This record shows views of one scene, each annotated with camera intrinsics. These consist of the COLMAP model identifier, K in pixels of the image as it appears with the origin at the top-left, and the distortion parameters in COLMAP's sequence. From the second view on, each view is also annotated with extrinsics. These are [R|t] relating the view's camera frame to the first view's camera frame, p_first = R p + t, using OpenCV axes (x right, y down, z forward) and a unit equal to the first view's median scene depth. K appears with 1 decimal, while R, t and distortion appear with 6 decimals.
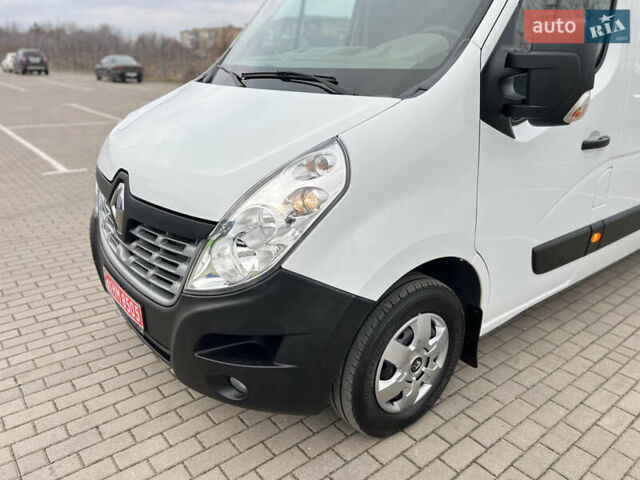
lens RADIAL K [[481.4, 0, 321.5], [0, 481.4, 239.9], [0, 0, 1]] dist [0.051698, -0.048813]
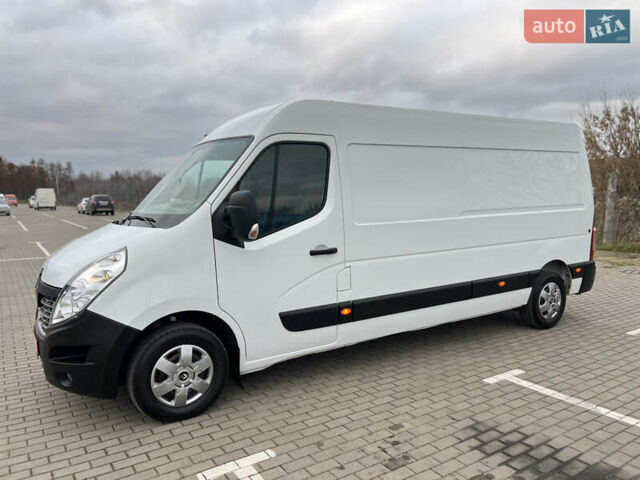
lens RADIAL K [[481.4, 0, 321.6], [0, 481.4, 242.2], [0, 0, 1]] dist [0.051698, -0.048813]
pose [[0.994483, -0.018694, -0.103216, 0.907061], [-0.008123, 0.967310, -0.253467, 0.238342], [0.104580, 0.252907, 0.961822, -0.760591]]
